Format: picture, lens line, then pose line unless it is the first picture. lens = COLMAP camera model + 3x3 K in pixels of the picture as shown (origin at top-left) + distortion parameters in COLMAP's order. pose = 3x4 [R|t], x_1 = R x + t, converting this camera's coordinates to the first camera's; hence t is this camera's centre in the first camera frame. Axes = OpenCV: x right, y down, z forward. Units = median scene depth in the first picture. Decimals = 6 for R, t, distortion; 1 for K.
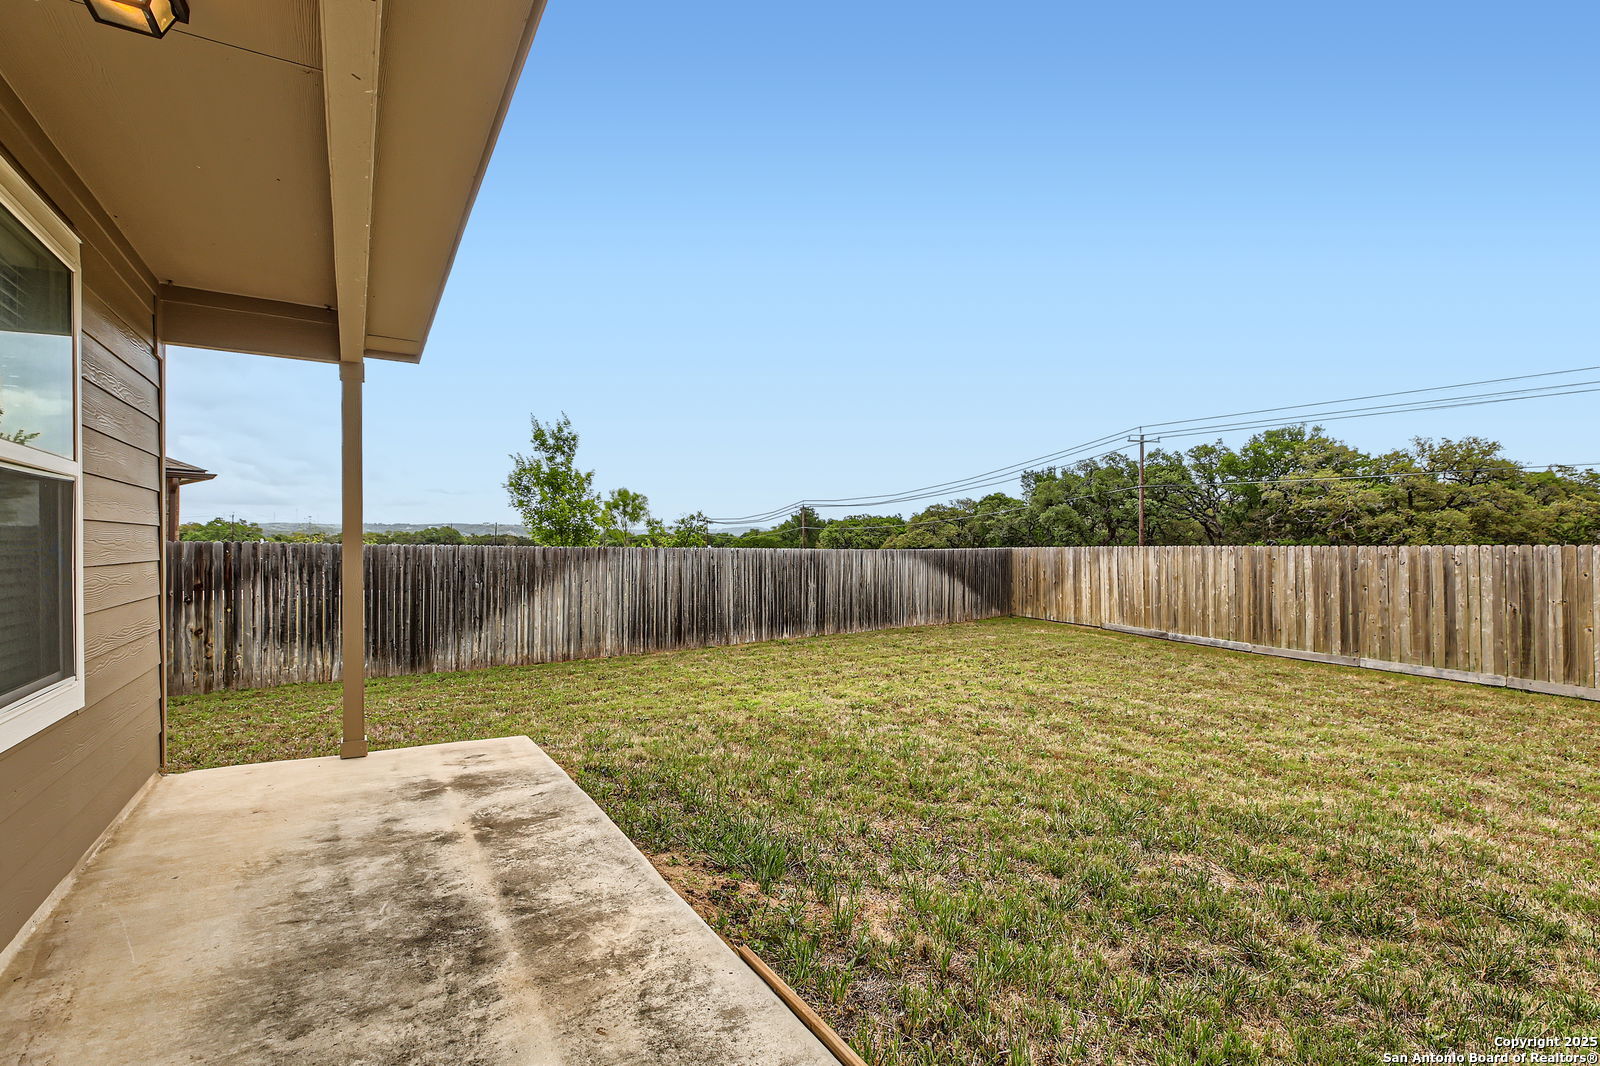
lens RADIAL K [[727.9, 0, 802.6], [0, 727.9, 541.2], [0, 0, 1]] dist [-0.001600, -0.000224]
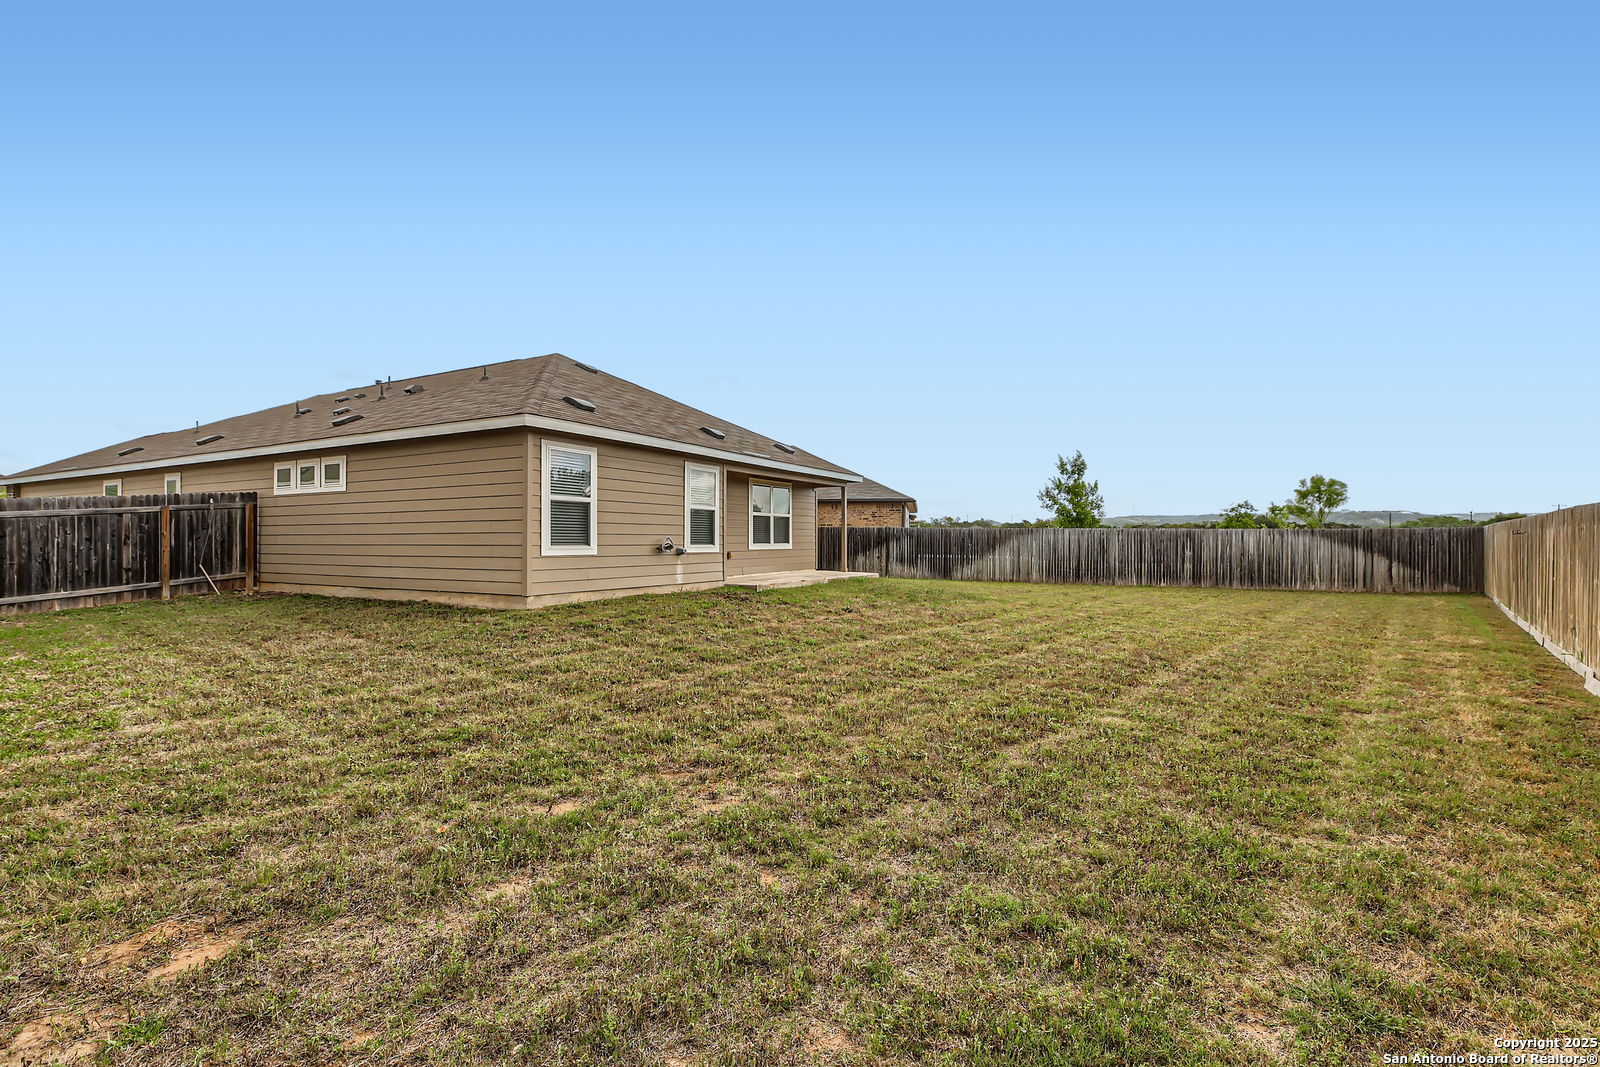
lens RADIAL K [[727.9, 0, 802.6], [0, 727.9, 541.7], [0, 0, 1]] dist [-0.001600, -0.000224]
pose [[0.477618, 0.004128, -0.878558, 0.875041], [0.007878, 0.999929, 0.008981, 0.016440], [0.878532, -0.011211, 0.477552, -0.376257]]
